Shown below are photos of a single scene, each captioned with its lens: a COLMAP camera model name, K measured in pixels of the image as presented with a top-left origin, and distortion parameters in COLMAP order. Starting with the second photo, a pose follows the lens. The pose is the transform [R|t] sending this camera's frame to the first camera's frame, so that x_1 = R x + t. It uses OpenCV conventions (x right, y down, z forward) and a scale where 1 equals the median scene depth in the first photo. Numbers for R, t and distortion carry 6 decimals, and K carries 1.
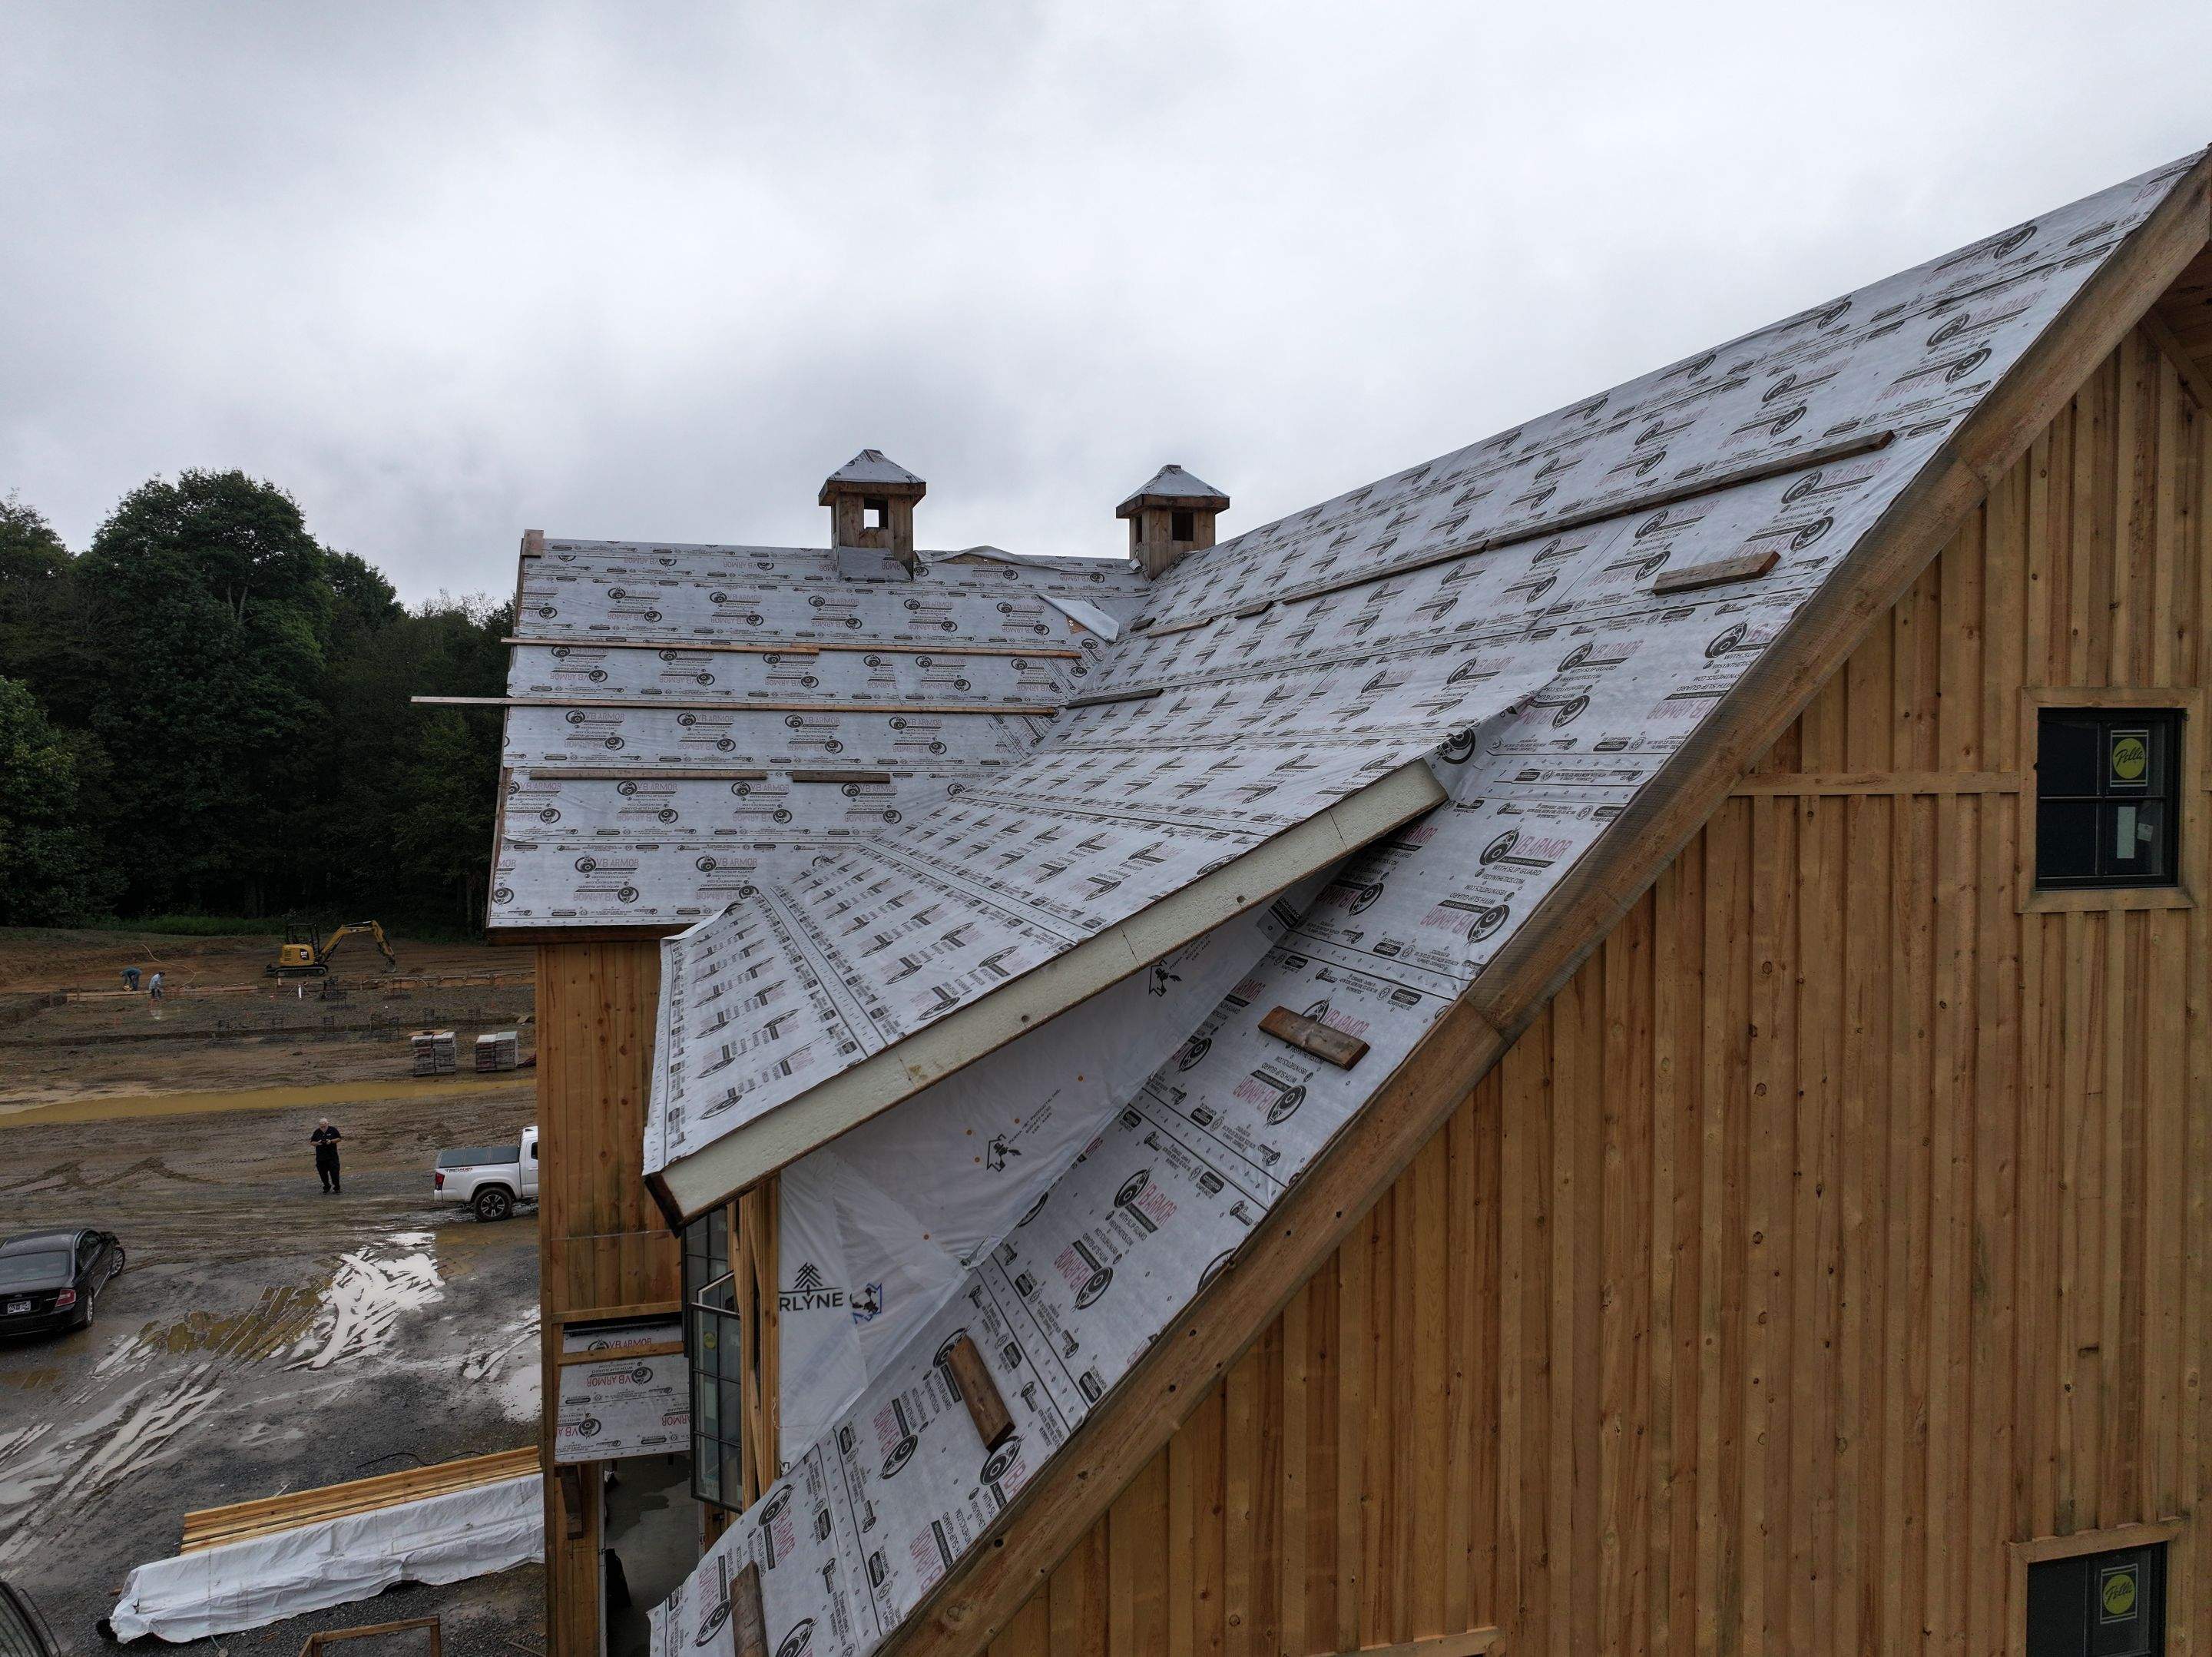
lens RADIAL K [[1539.4, 0, 1106.0], [0, 1539.4, 828.5], [0, 0, 1]] dist [0.000276, 0.000512]
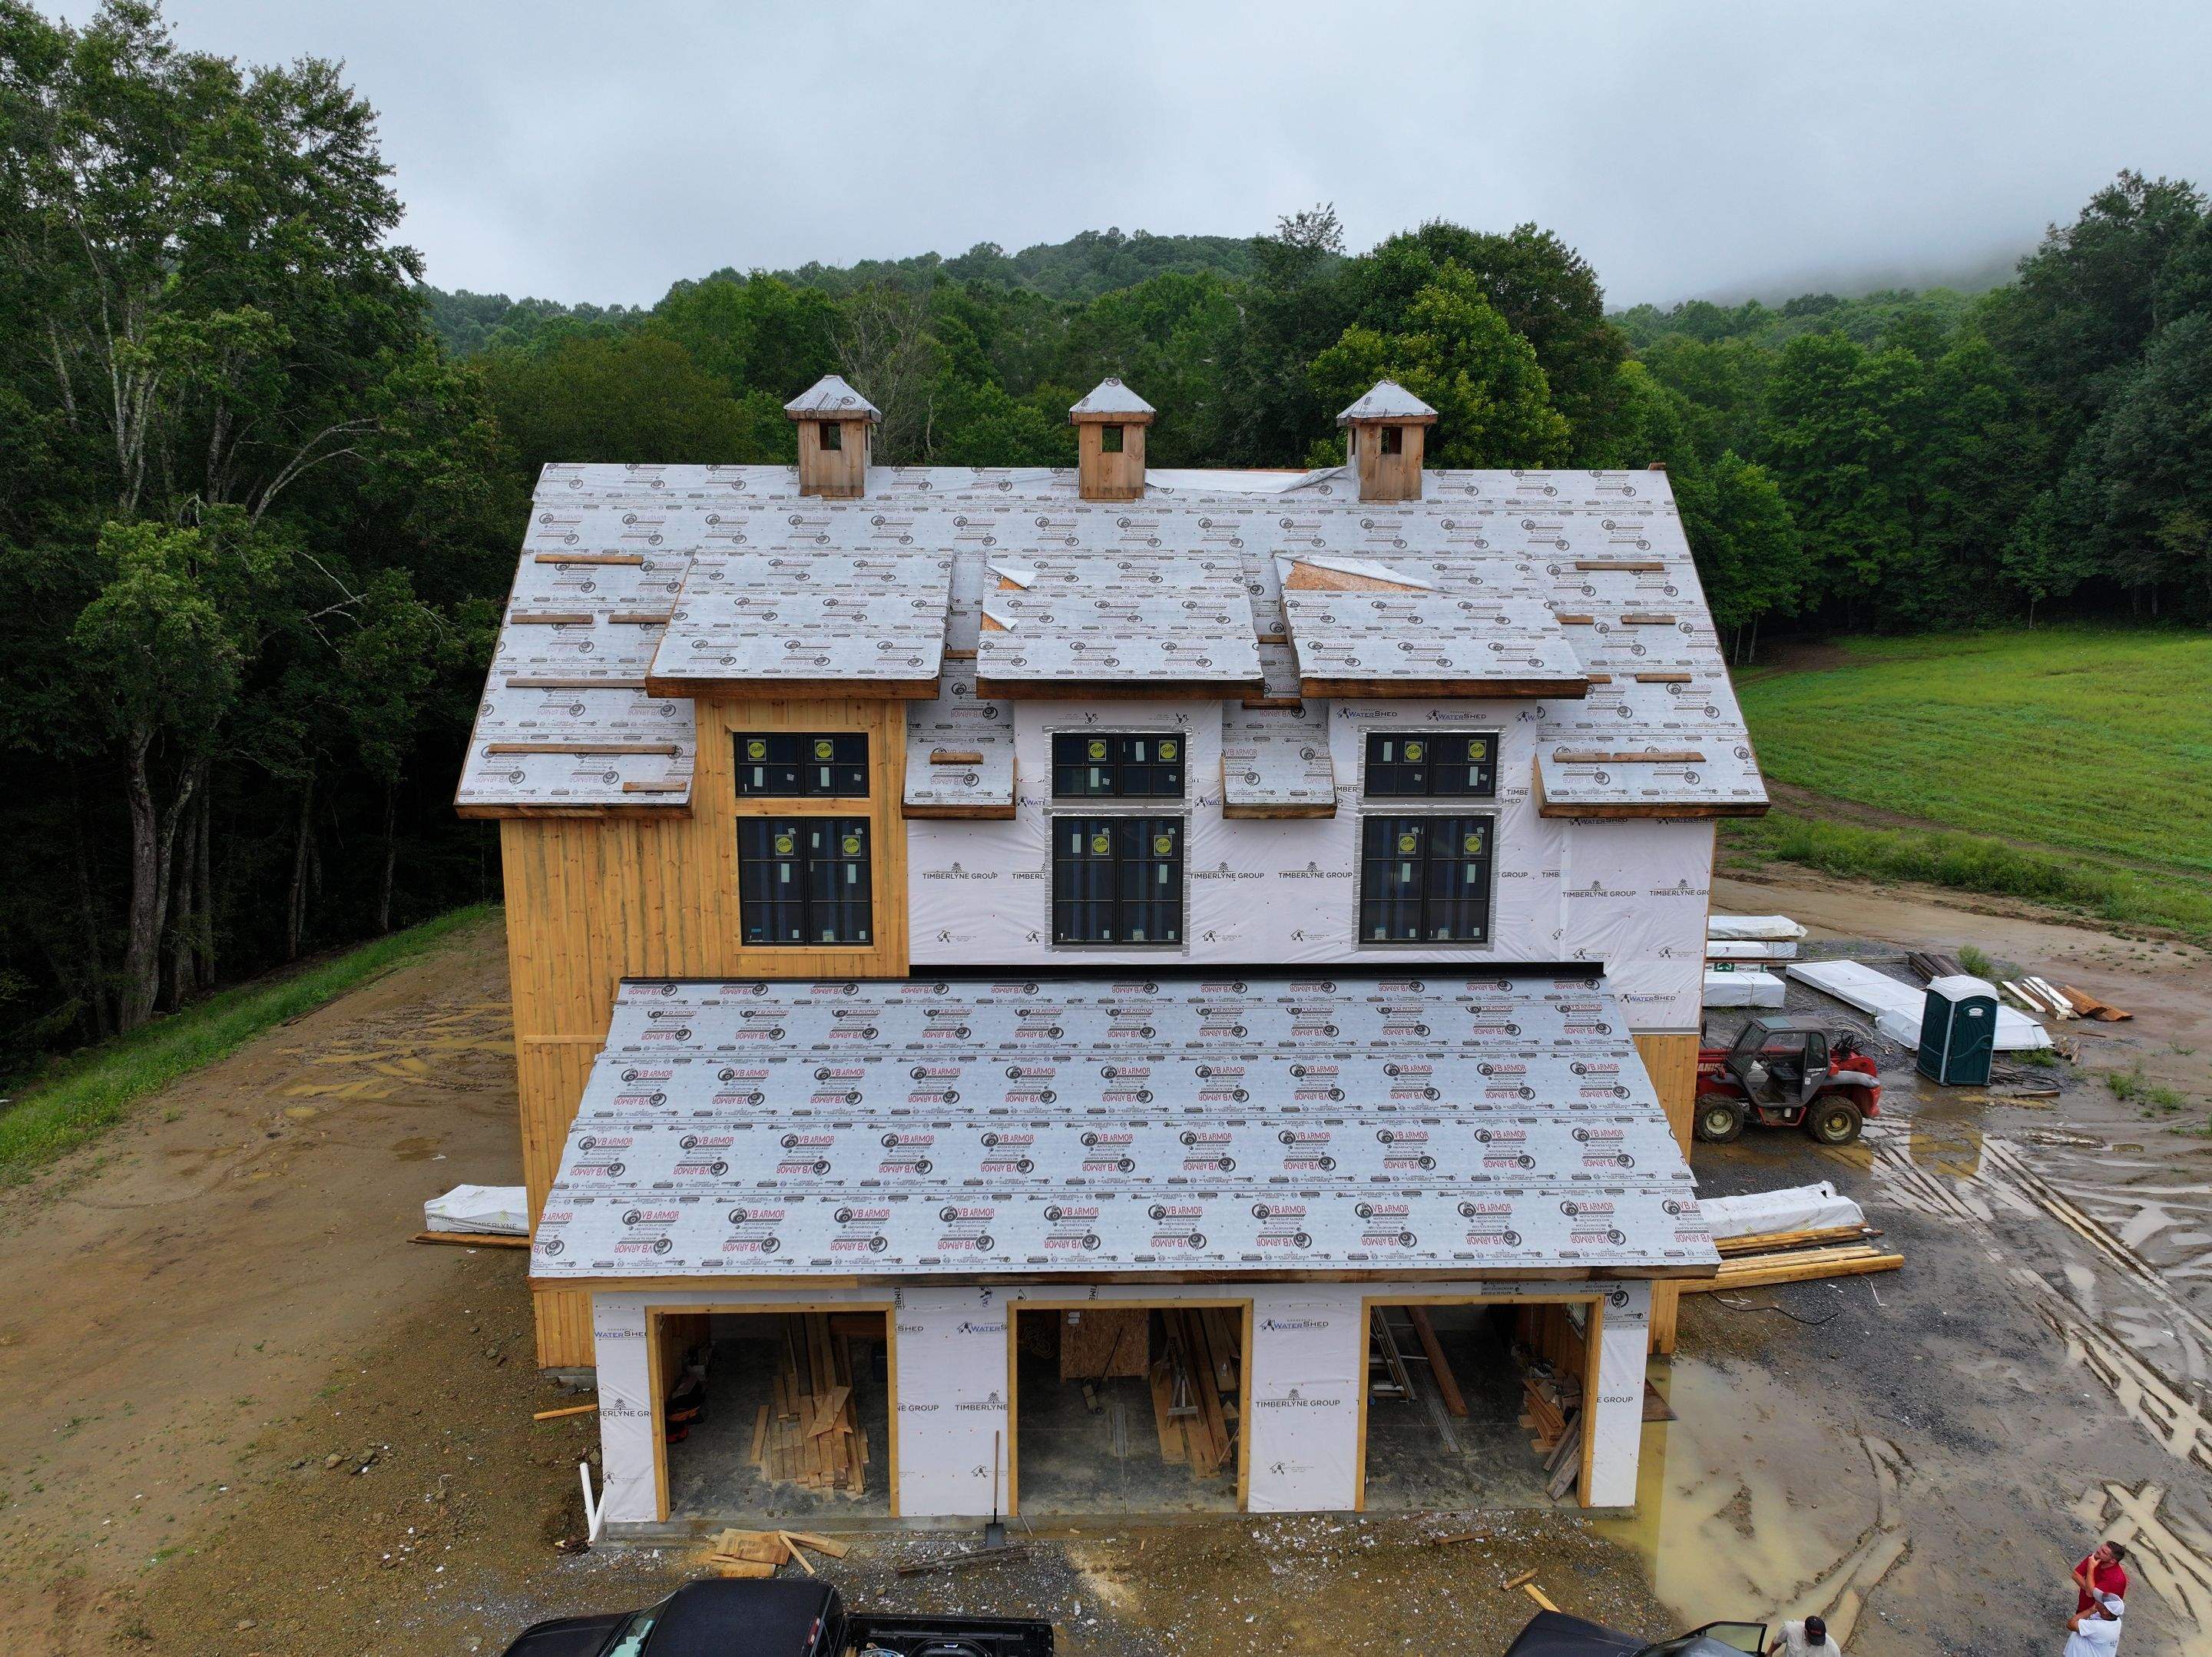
lens RADIAL K [[1555.4, 0, 1106.0], [0, 1555.4, 828.5], [0, 0, 1]] dist [0.002351, 0.012811]
pose [[-0.971845, -0.050517, 0.230143, -0.248744], [0.004827, 0.972273, 0.233800, -0.206264], [-0.235573, 0.228328, -0.944654, 2.373701]]
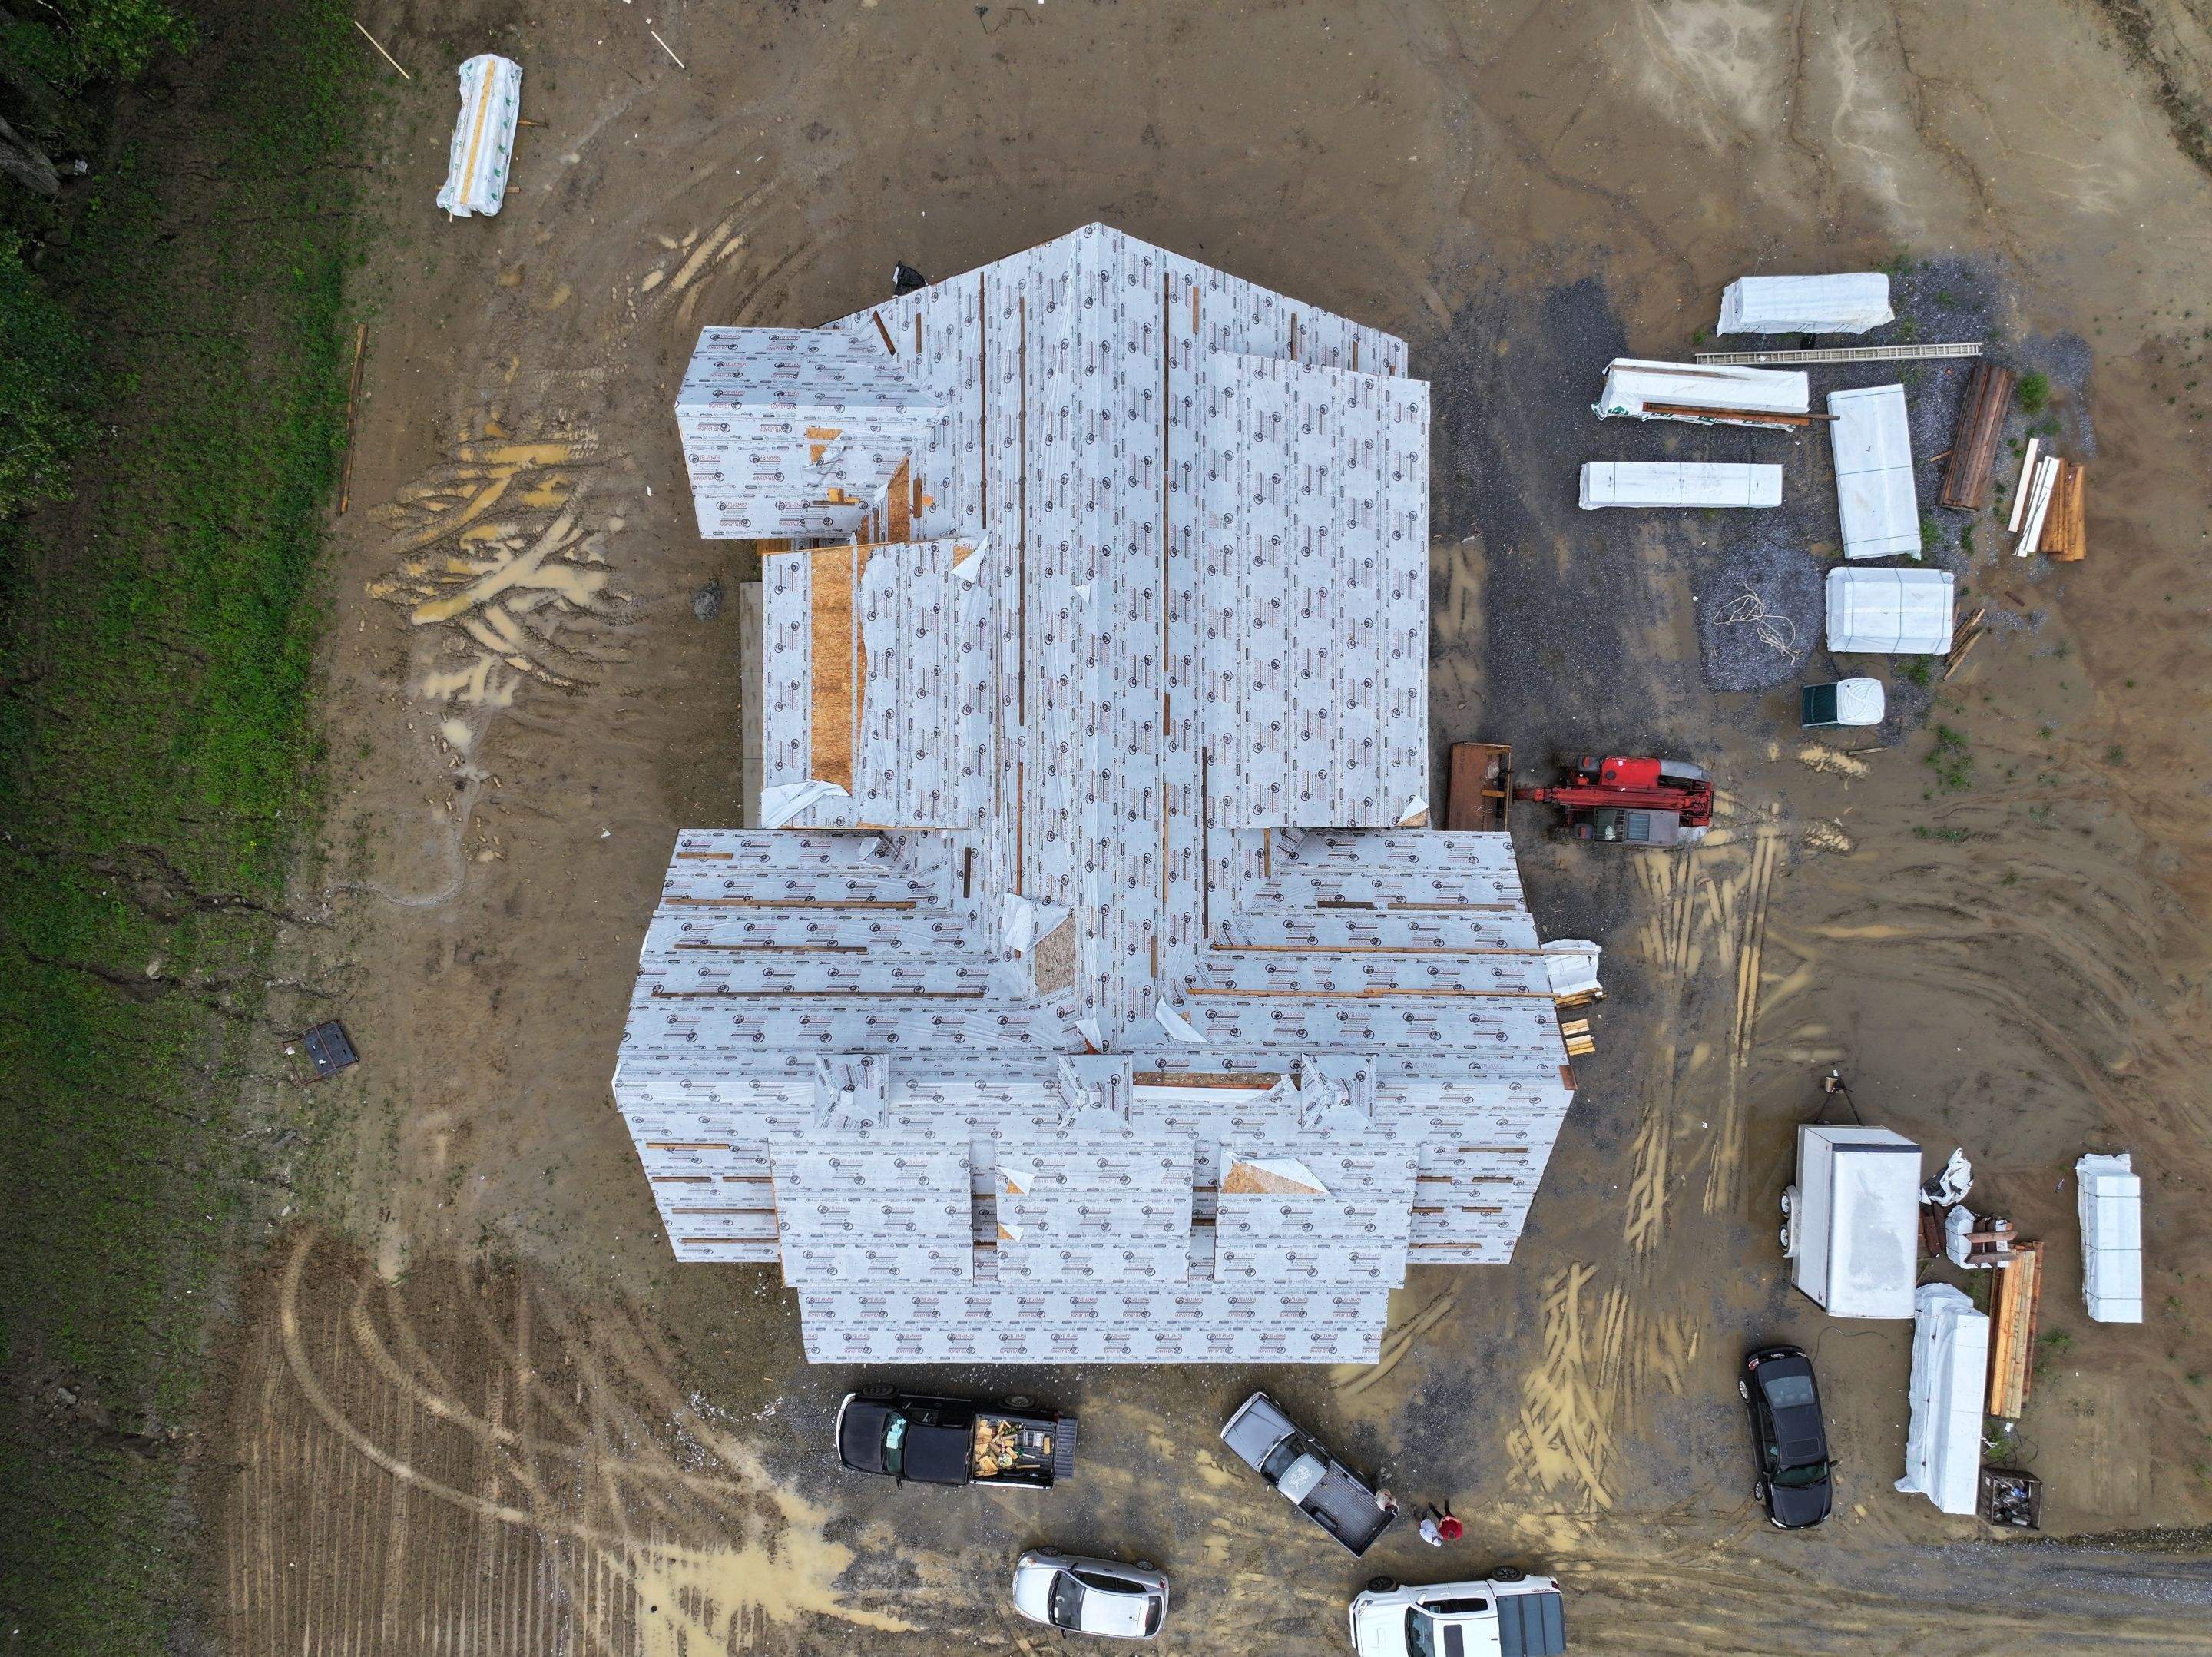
lens RADIAL K [[1547.2, 0, 1106.0], [0, 1547.2, 828.5], [0, 0, 1]] dist [0.001497, 0.004623]
pose [[-0.962800, -0.270038, -0.009746, 0.116714], [0.003332, -0.047929, 0.998845, -1.618412], [-0.270193, 0.961656, 0.047046, 0.832807]]
